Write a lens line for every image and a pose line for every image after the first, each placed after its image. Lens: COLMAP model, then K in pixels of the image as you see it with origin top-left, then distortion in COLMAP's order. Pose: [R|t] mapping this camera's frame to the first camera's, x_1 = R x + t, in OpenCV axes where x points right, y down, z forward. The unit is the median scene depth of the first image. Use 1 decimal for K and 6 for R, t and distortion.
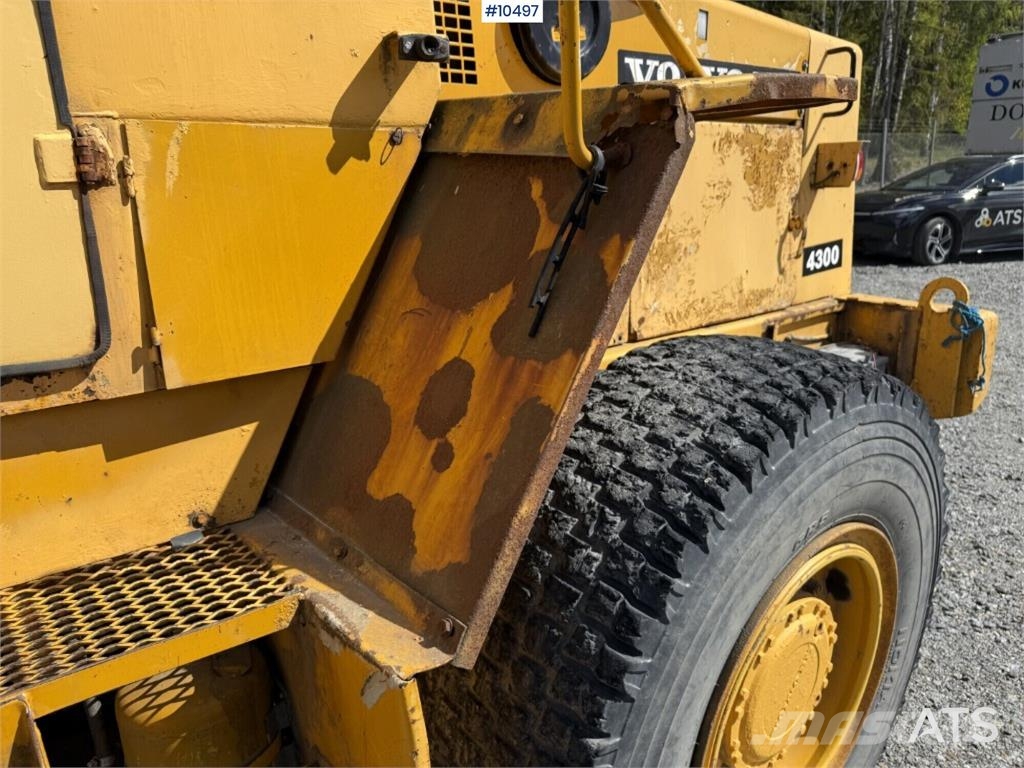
lens RADIAL K [[738.0, 0, 512.0], [0, 738.0, 384.0], [0, 0, 1]] dist [0.057431, -0.082785]
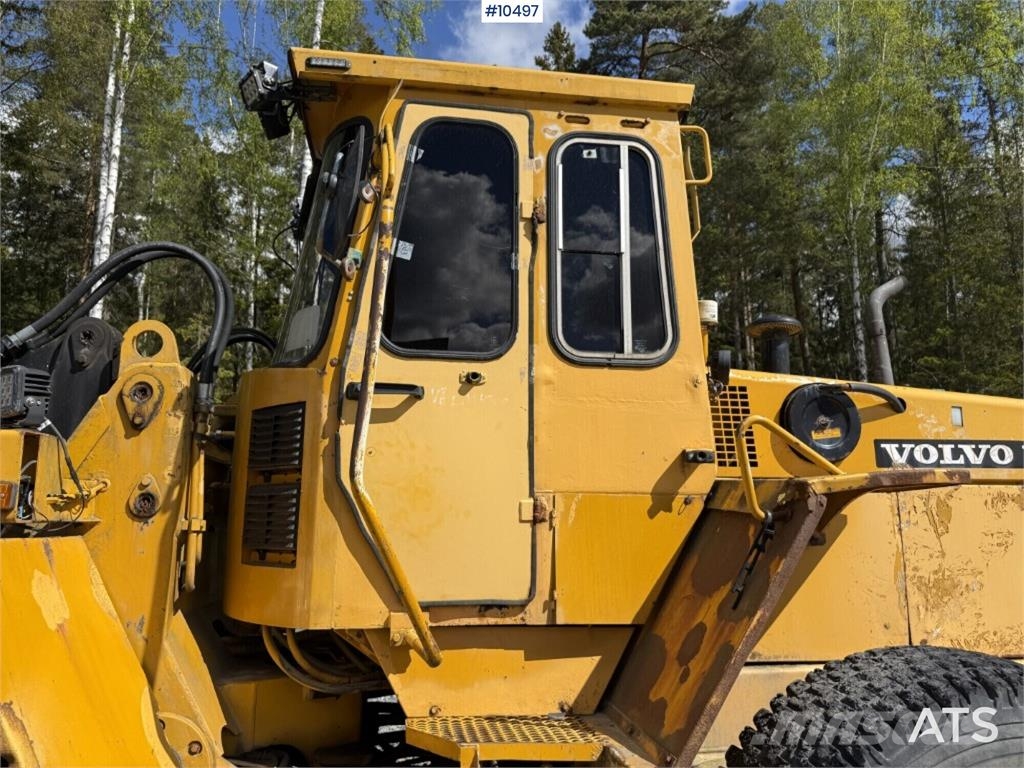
lens RADIAL K [[738.0, 0, 512.0], [0, 738.0, 384.0], [0, 0, 1]] dist [0.057431, -0.082785]
pose [[0.854779, -0.066893, -0.514663, 0.433072], [-0.161539, 0.908108, -0.386323, 0.183551], [0.493212, 0.413359, 0.765426, -0.730704]]
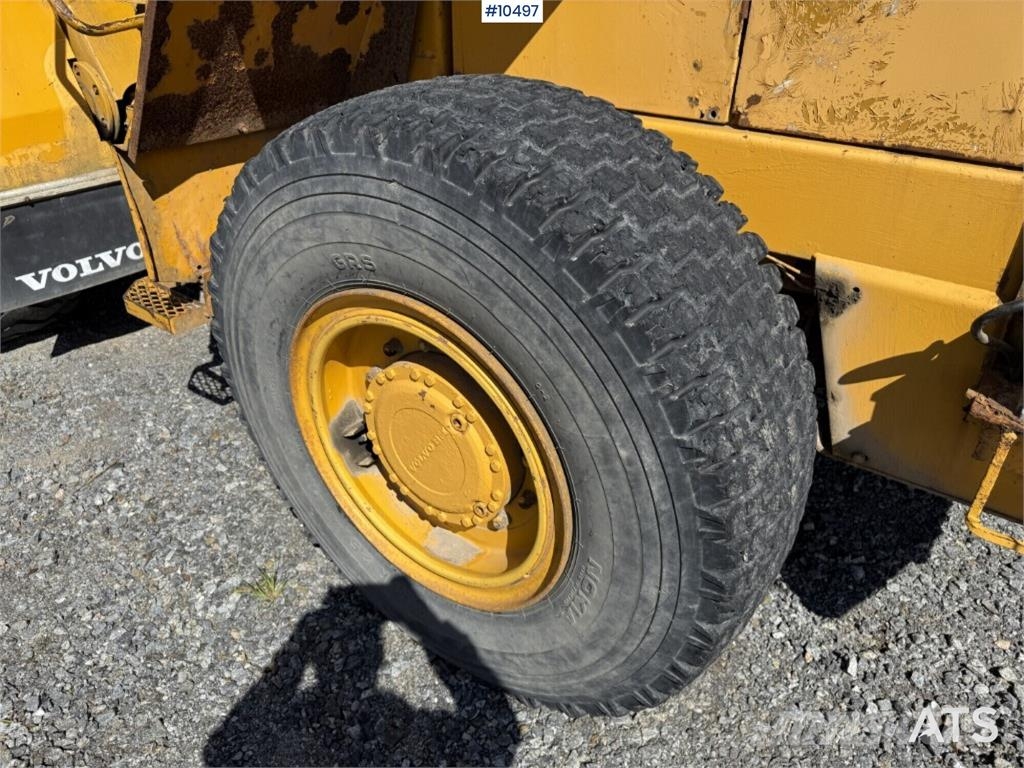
lens RADIAL K [[738.0, 0, 512.0], [0, 738.0, 384.0], [0, 0, 1]] dist [0.057431, -0.082785]
pose [[0.243823, 0.522540, -0.817008, 1.450746], [-0.263364, 0.846451, 0.462774, -0.211079], [0.933375, 0.102336, 0.344003, 0.925514]]
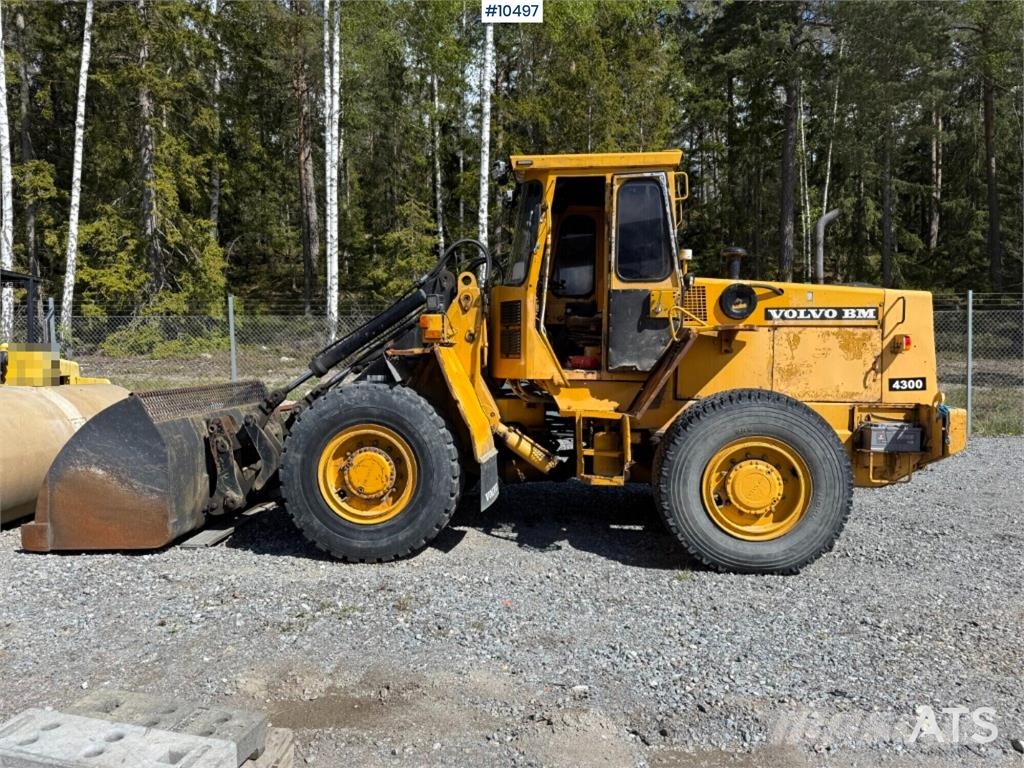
lens RADIAL K [[738.0, 0, 512.0], [0, 738.0, 384.0], [0, 0, 1]] dist [0.057431, -0.082785]
pose [[0.713463, 0.058569, -0.698240, 2.418294], [-0.210096, 0.968532, -0.133435, 0.793469], [0.668453, 0.241898, 0.703317, -2.862104]]
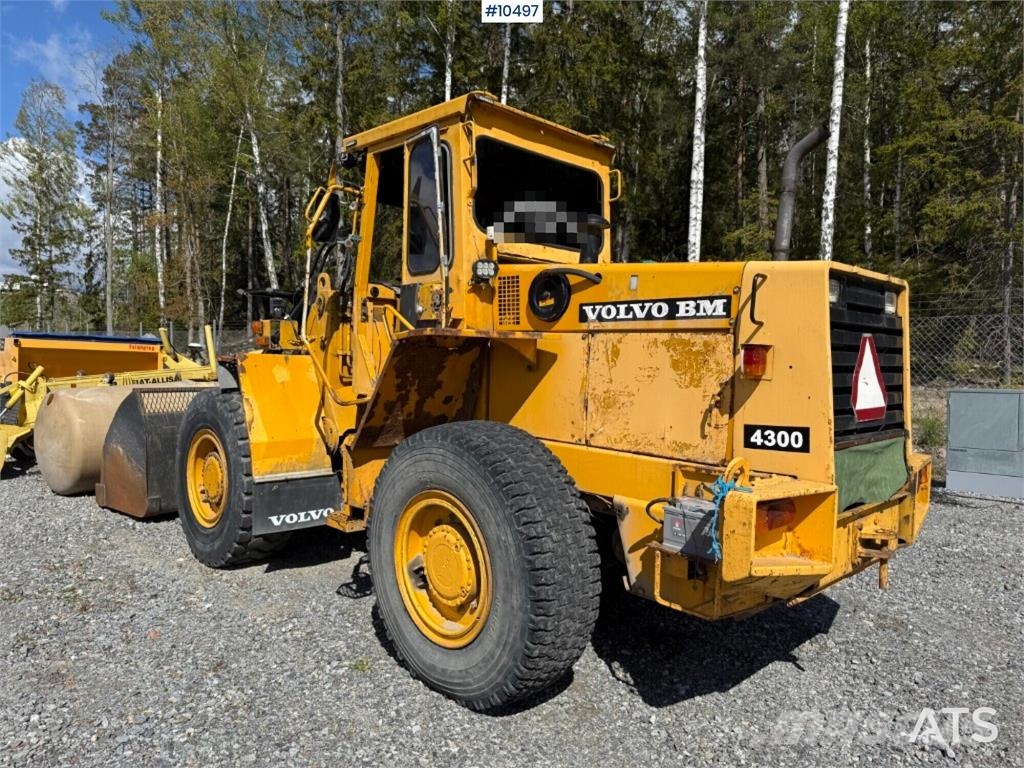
lens RADIAL K [[716.8, 0, 512.3], [0, 716.8, 387.3], [0, 0, 1]] dist [0.069333, -0.080292]
pose [[0.068479, 0.075397, -0.994799, 3.270301], [-0.289172, 0.955834, 0.052538, -0.401379], [0.954825, 0.284070, 0.087257, 1.039129]]
